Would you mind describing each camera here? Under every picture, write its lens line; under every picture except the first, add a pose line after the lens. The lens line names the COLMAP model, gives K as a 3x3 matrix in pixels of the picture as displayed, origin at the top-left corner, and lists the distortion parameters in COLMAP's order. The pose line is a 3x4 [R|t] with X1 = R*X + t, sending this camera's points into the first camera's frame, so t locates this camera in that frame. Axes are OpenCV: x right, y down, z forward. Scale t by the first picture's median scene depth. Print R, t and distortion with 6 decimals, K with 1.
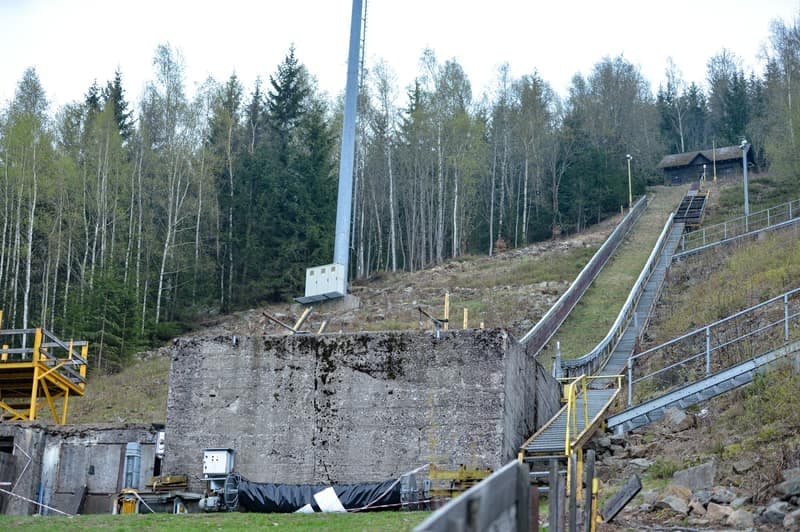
lens RADIAL K [[1517.0, 0, 400.0], [0, 1517.0, 266.0], [0, 0, 1]] dist [0.028832, -0.064459]
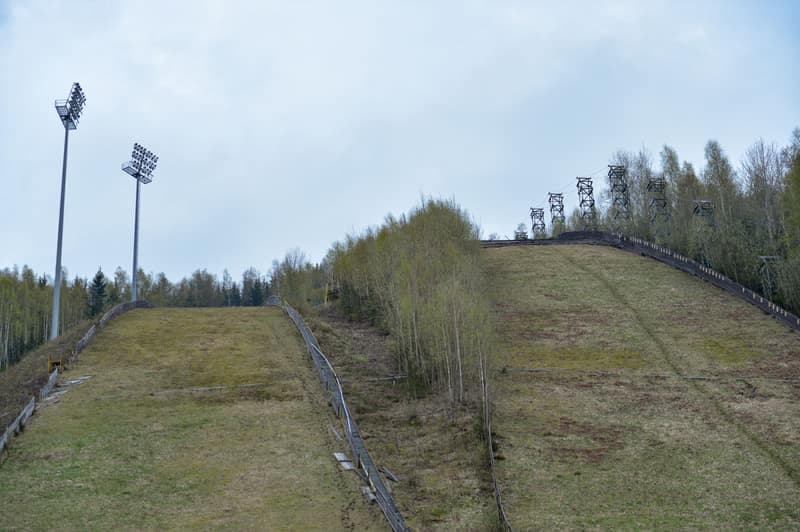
lens RADIAL K [[1517.0, 0, 400.0], [0, 1517.0, 266.0], [0, 0, 1]] dist [0.028832, -0.064459]
pose [[0.948415, 0.055864, 0.312071, -0.315194], [-0.019041, 0.992613, -0.119823, 0.130494], [-0.316459, 0.107700, 0.942473, -1.333123]]
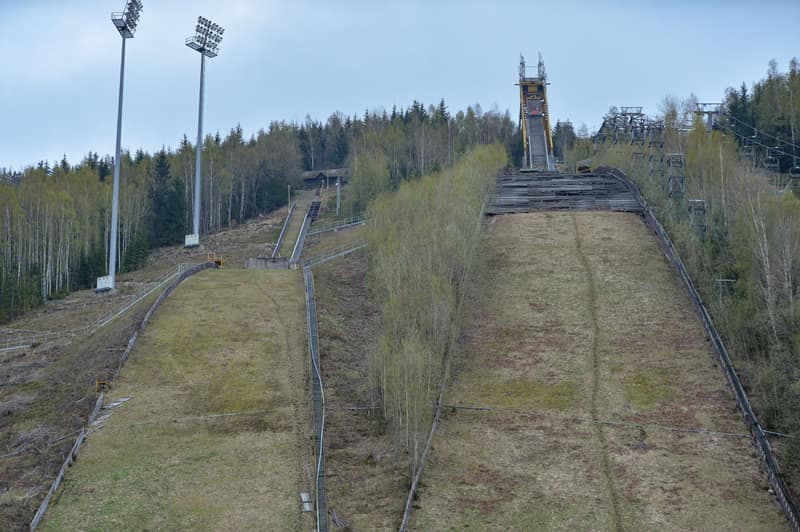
lens RADIAL K [[2090.1, 0, 400.0], [0, 2090.1, 266.0], [0, 0, 1]] dist [0.026404, 0.352481]
pose [[0.974416, 0.030078, 0.222729, -0.356776], [-0.039705, 0.998455, 0.038869, -0.072584], [-0.221216, -0.046718, 0.974105, -1.962250]]
